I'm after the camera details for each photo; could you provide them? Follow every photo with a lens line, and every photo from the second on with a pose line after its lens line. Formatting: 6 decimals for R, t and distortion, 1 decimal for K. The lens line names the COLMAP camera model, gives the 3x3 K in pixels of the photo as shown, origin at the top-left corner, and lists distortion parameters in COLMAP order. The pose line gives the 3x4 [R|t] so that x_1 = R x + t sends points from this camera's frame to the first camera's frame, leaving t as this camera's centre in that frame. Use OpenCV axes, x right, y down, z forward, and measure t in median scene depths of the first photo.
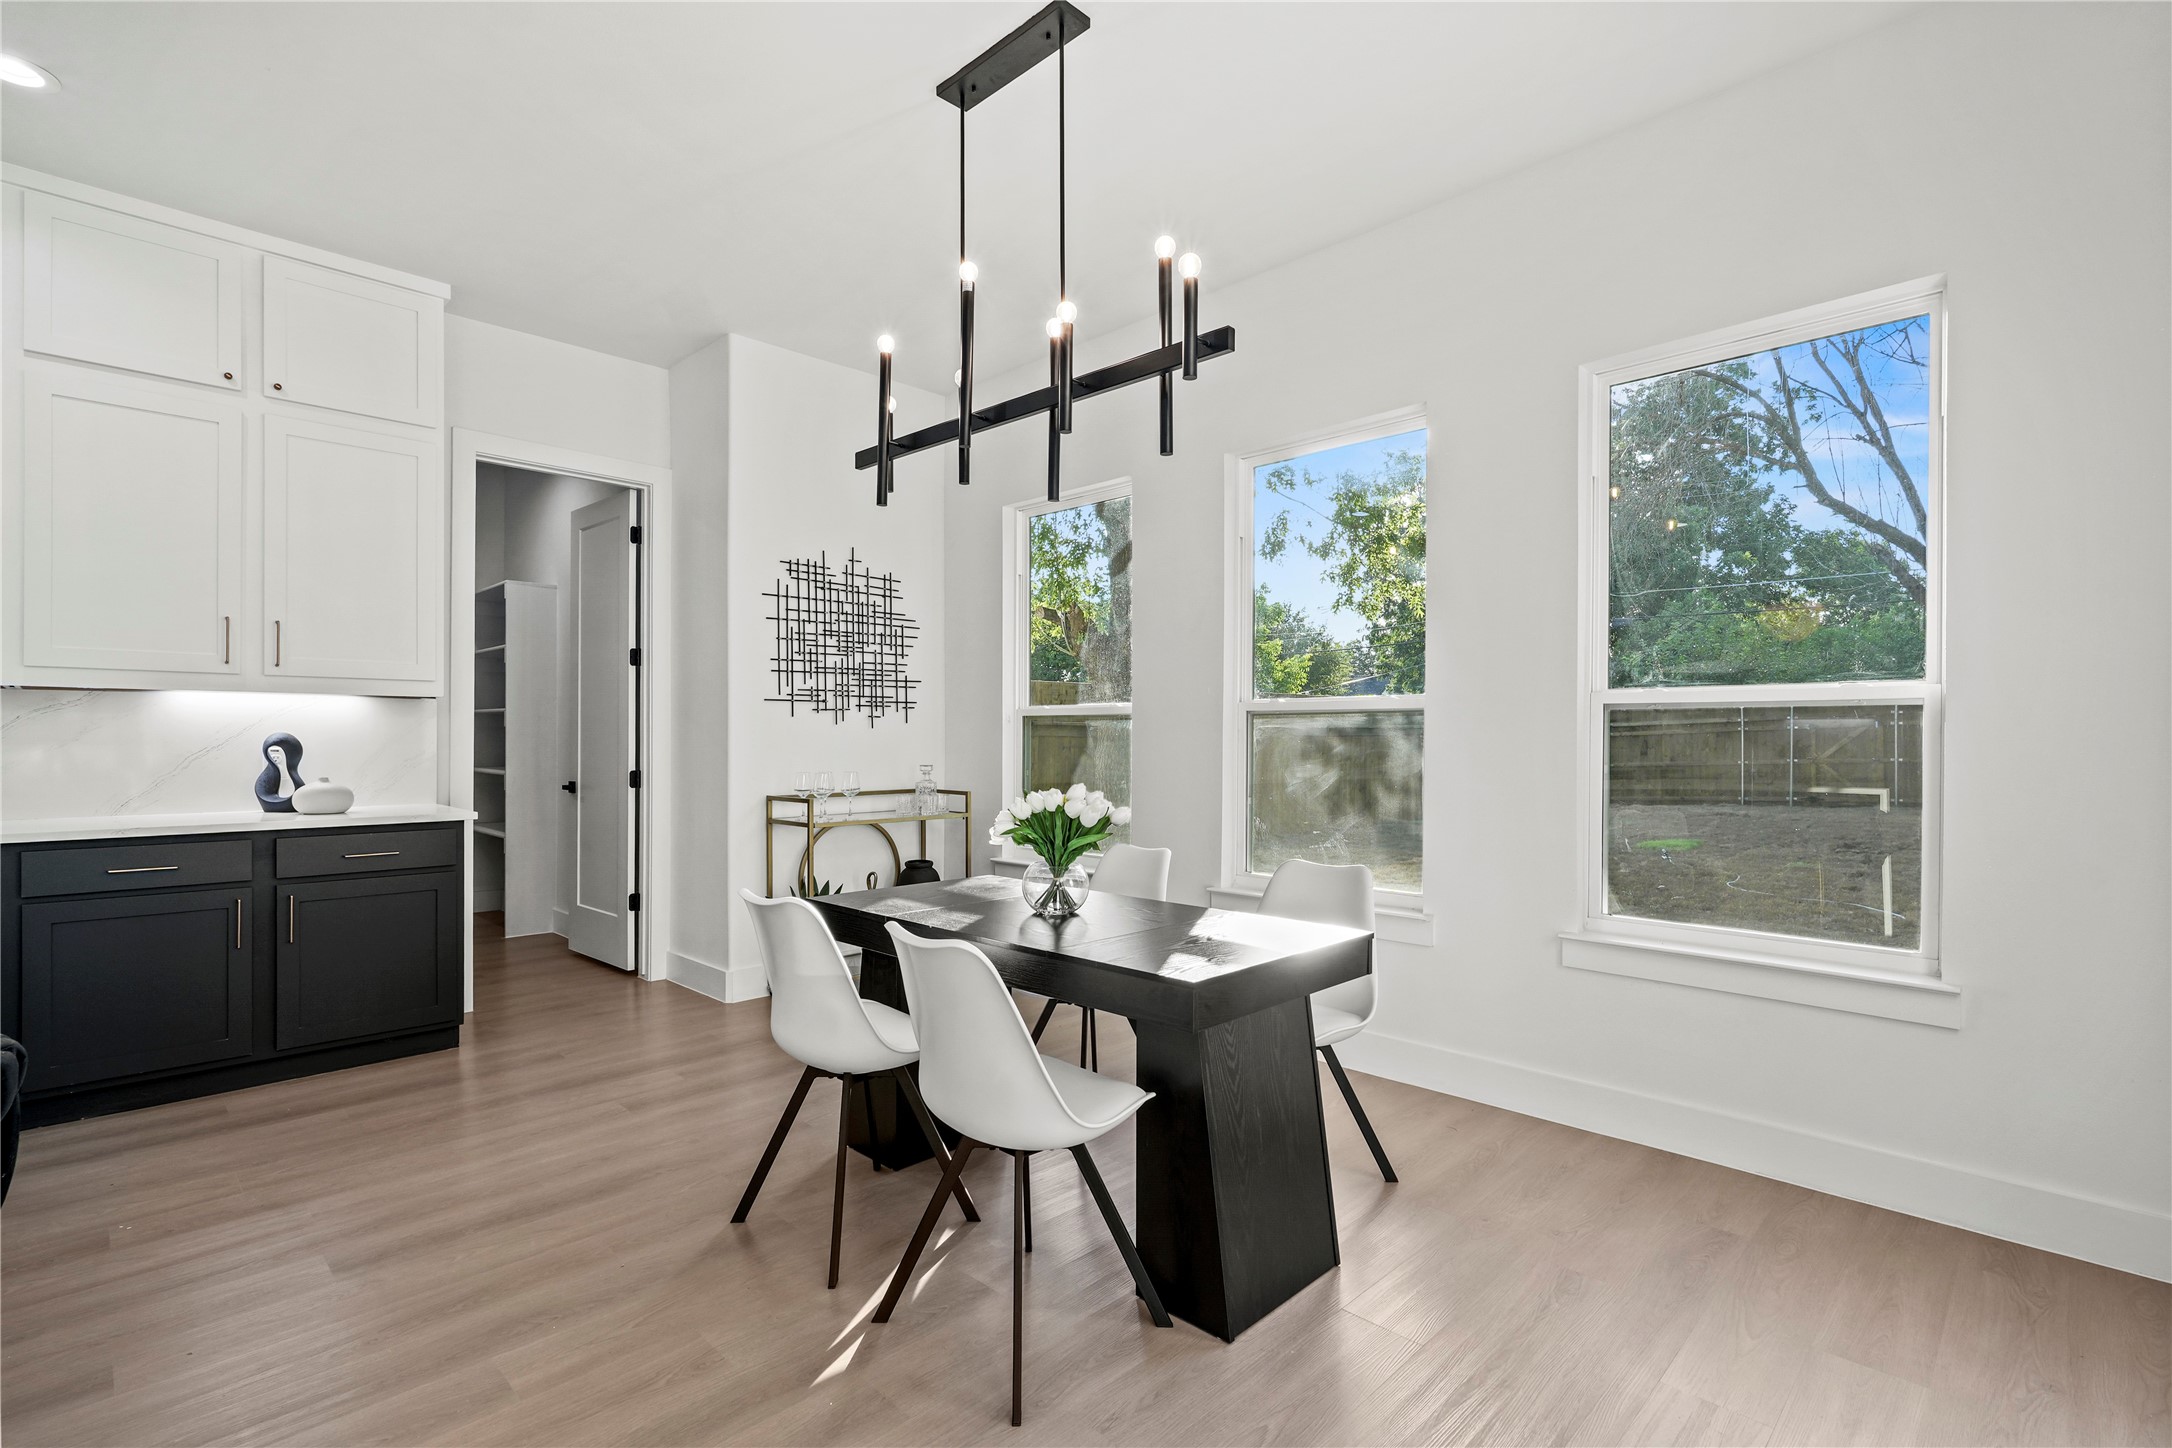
lens RADIAL K [[1005.3, 0, 1082.6], [0, 1005.3, 738.3], [0, 0, 1]] dist [-0.005330, 0.002404]
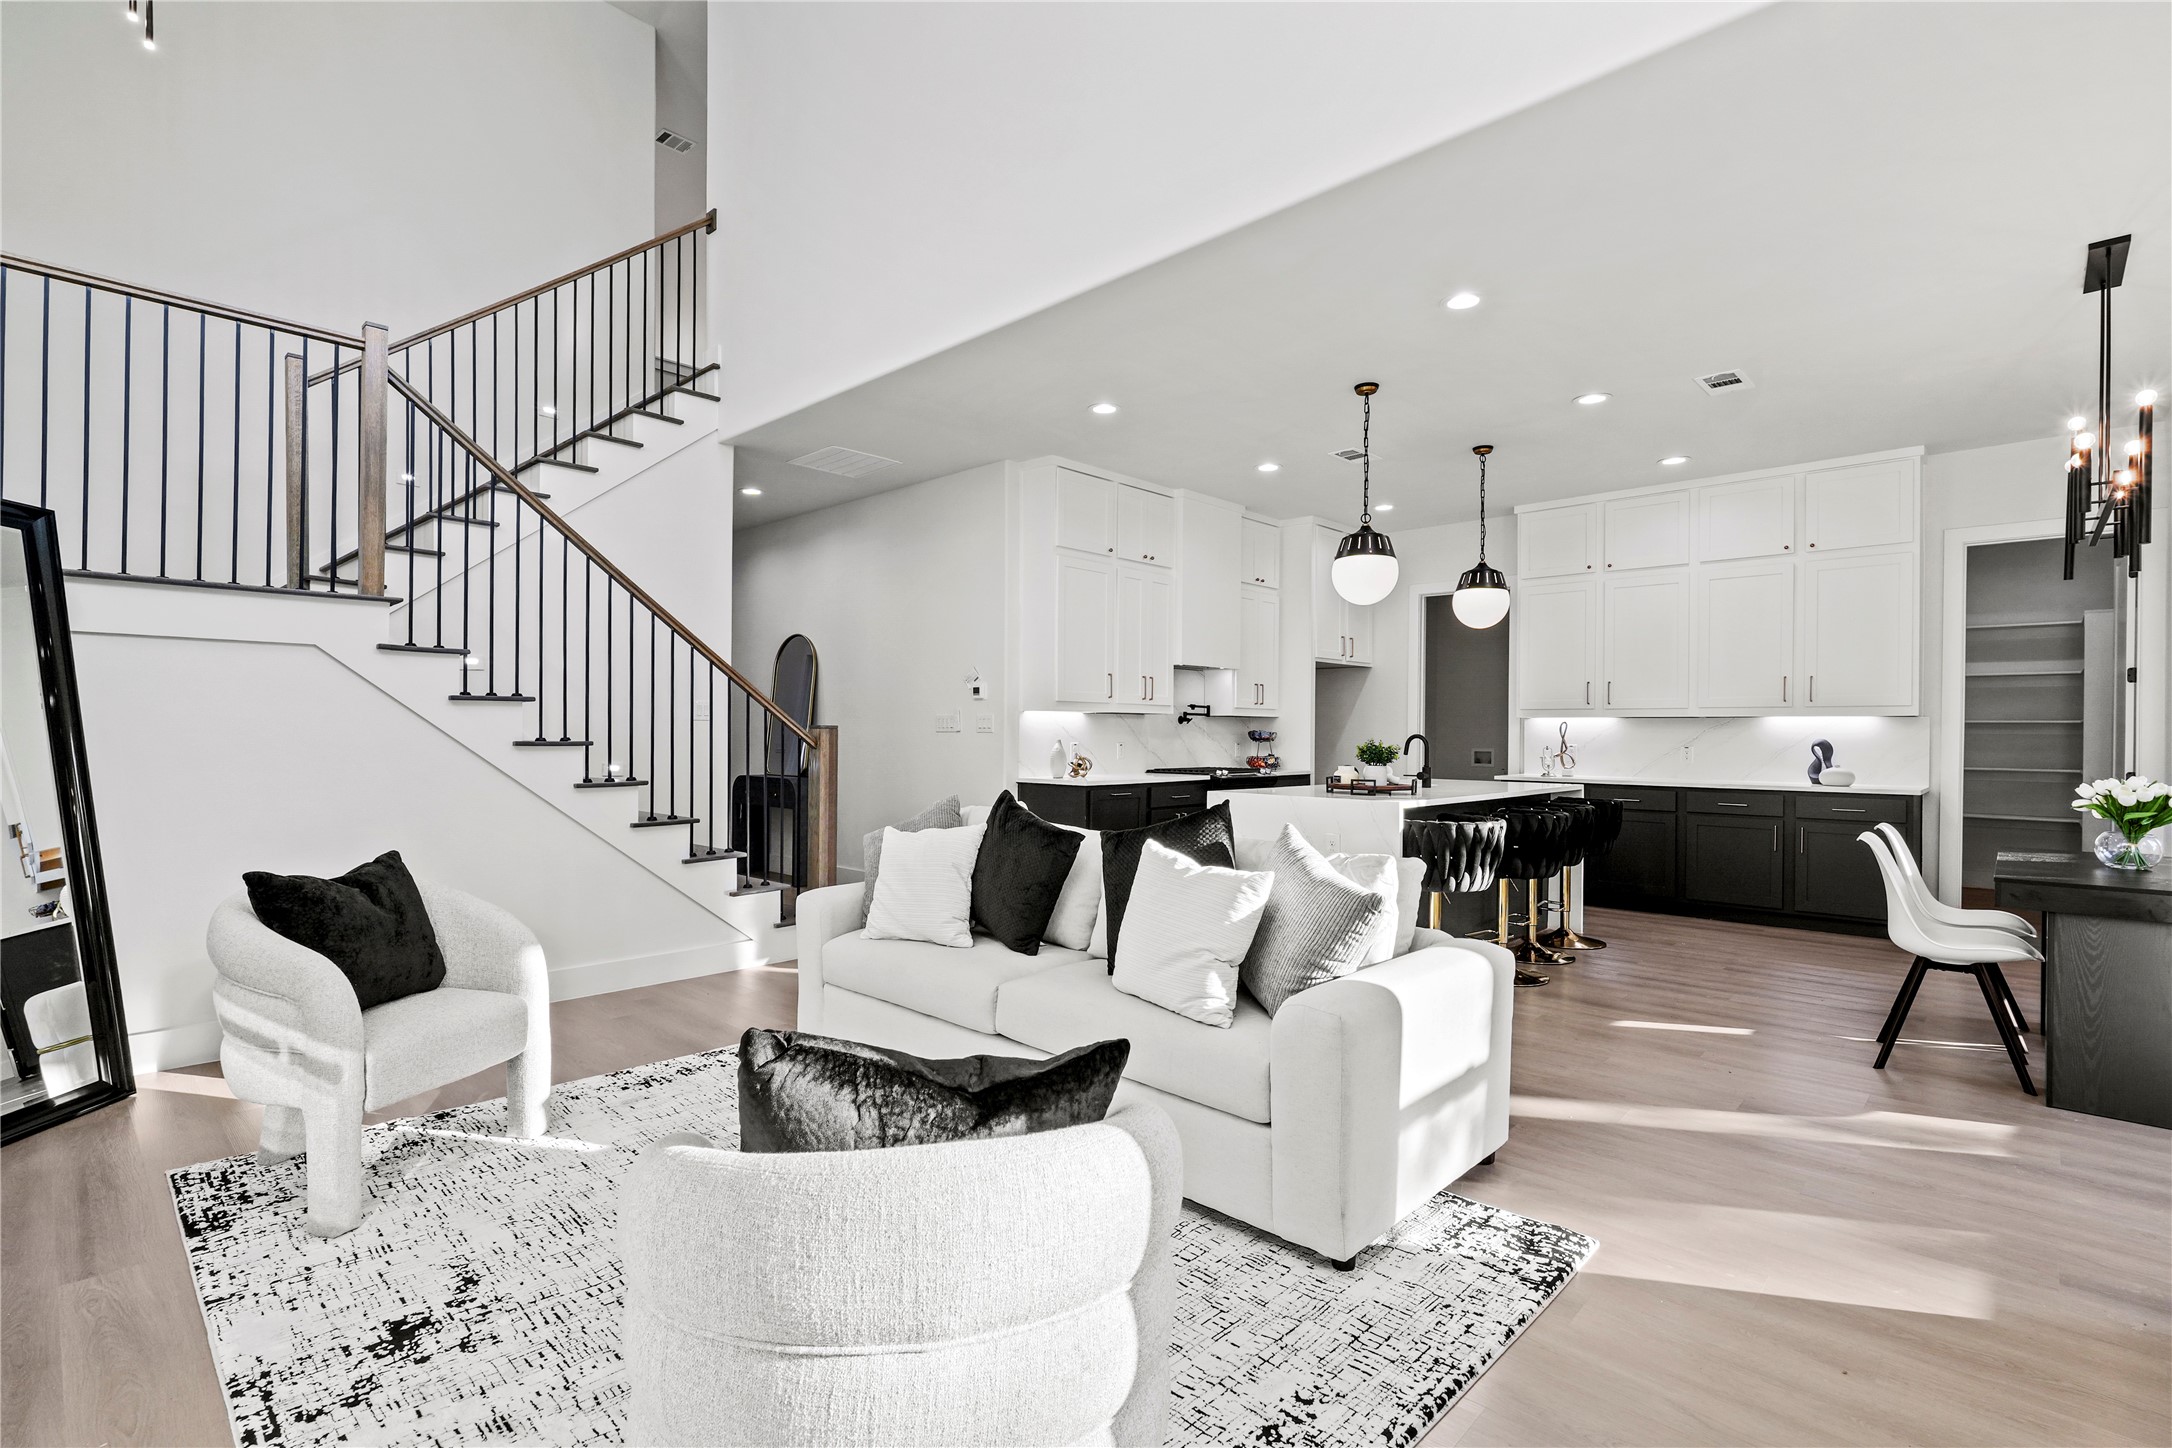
lens RADIAL K [[1005.3, 0, 1065.2], [0, 1005.3, 737.9], [0, 0, 1]] dist [-0.005330, 0.002404]
pose [[0.010533, -0.000560, -0.999944, 0.826285], [-0.009392, 0.999956, -0.000658, 0.005478], [0.999900, 0.009398, 0.010527, -0.296397]]
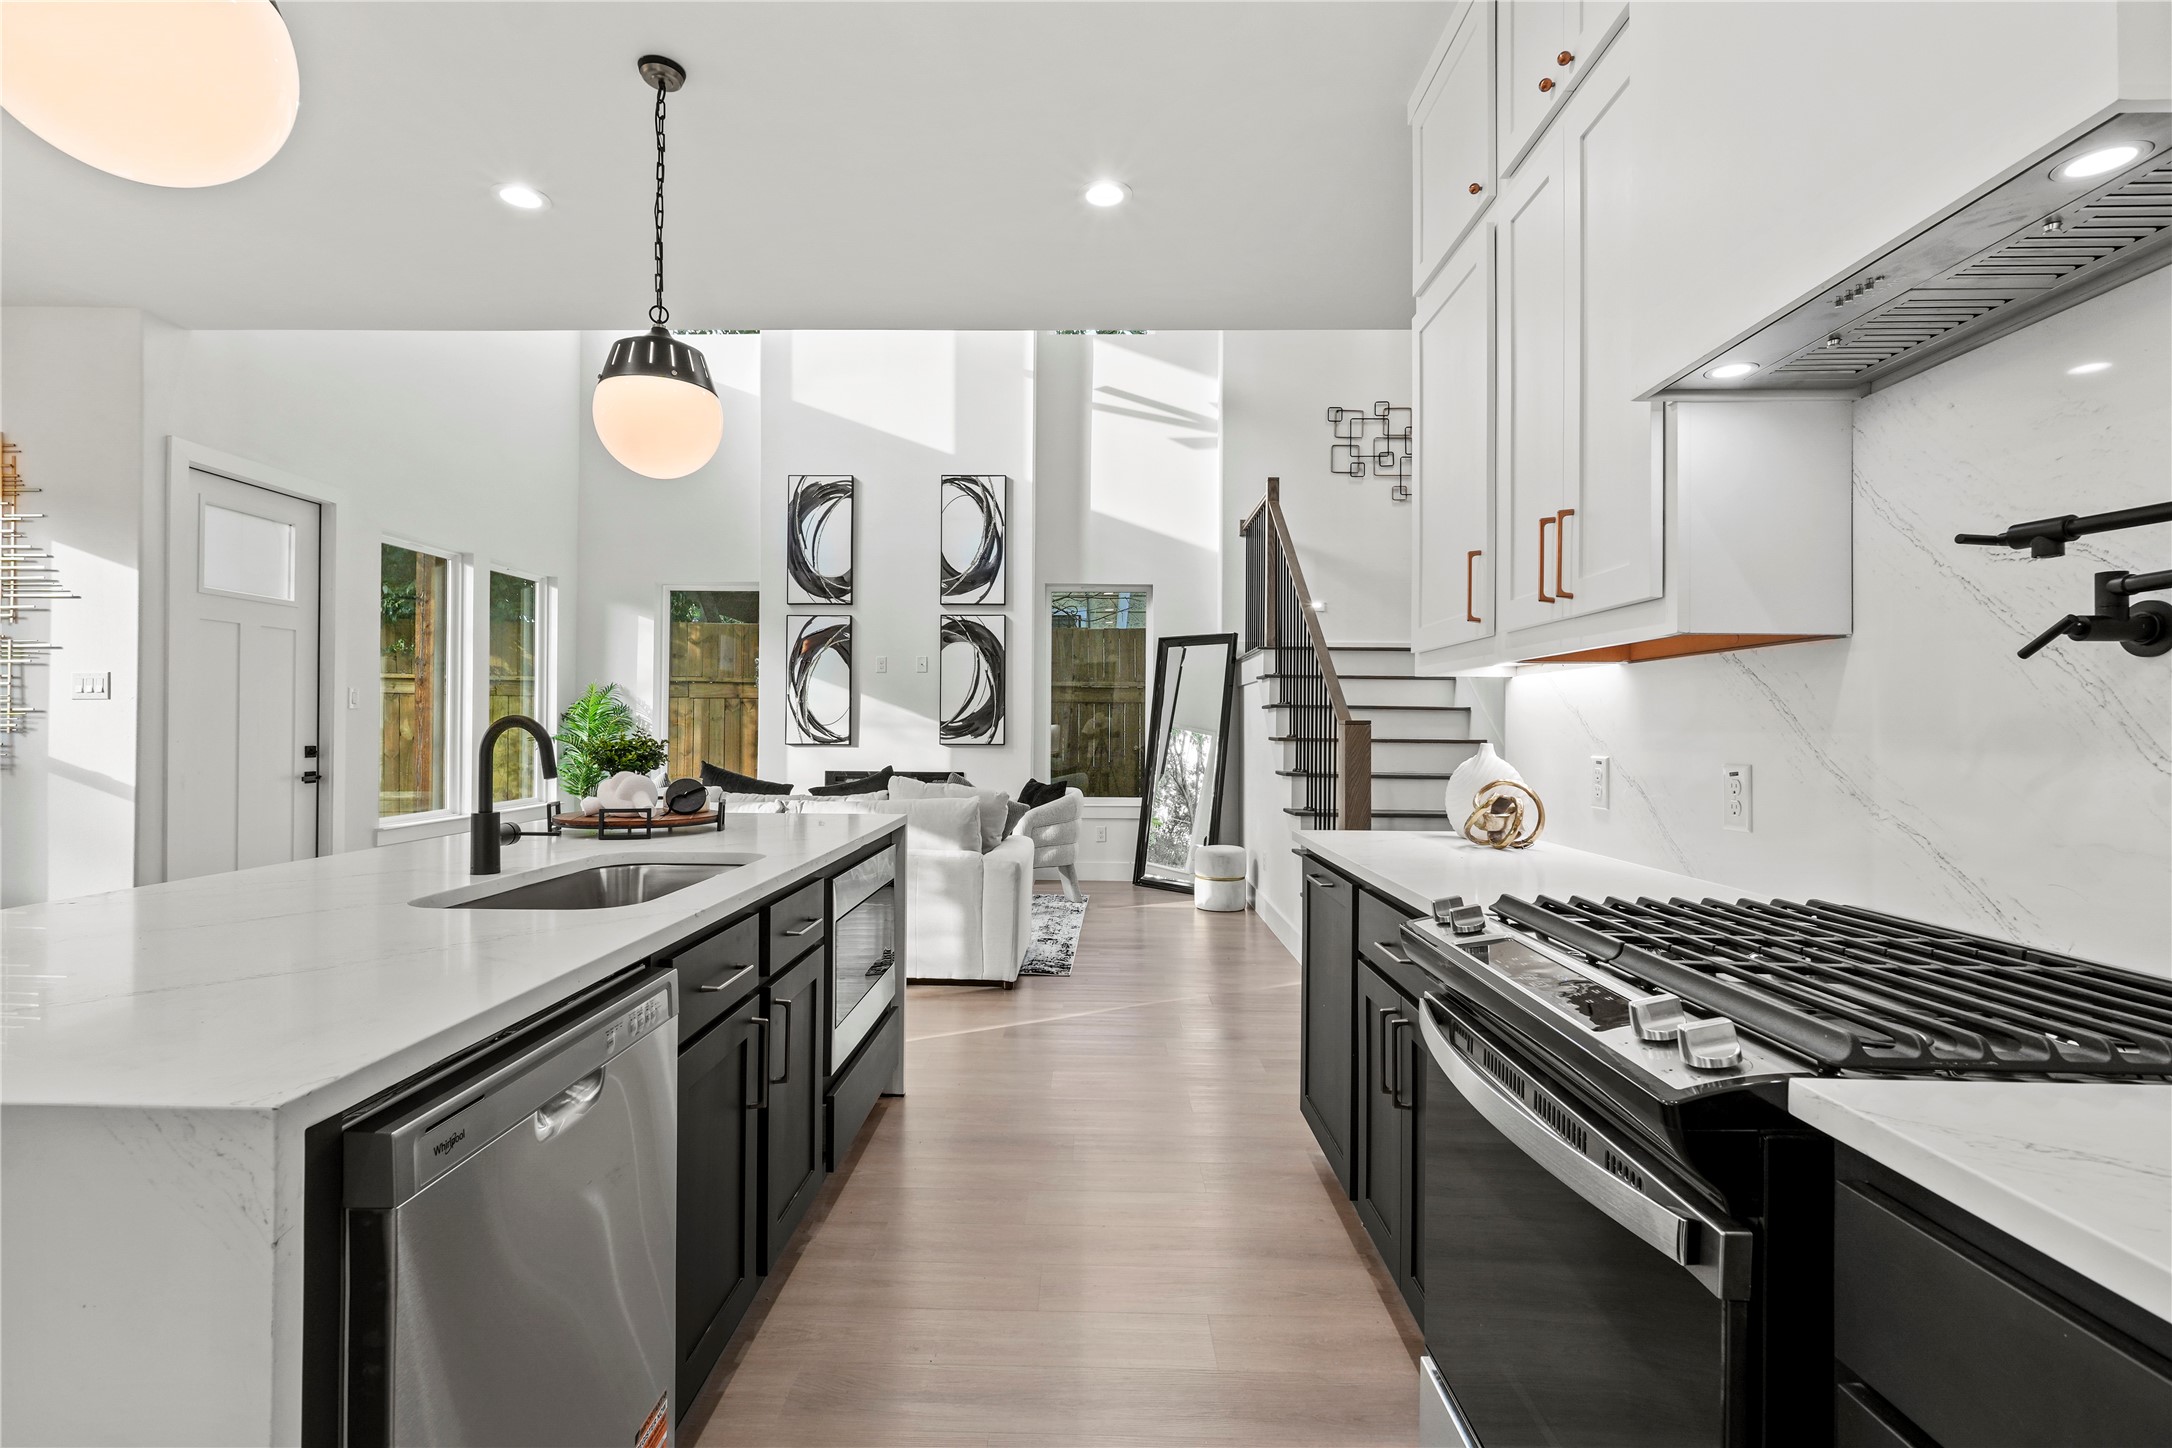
lens RADIAL K [[1005.3, 0, 1083.5], [0, 1005.3, 720.9], [0, 0, 1]] dist [-0.005330, 0.002404]
pose [[-0.695399, -0.004299, 0.718611, -1.025706], [-0.008255, 0.999964, -0.002006, -0.004033], [-0.718576, -0.007327, -0.695409, 0.328211]]
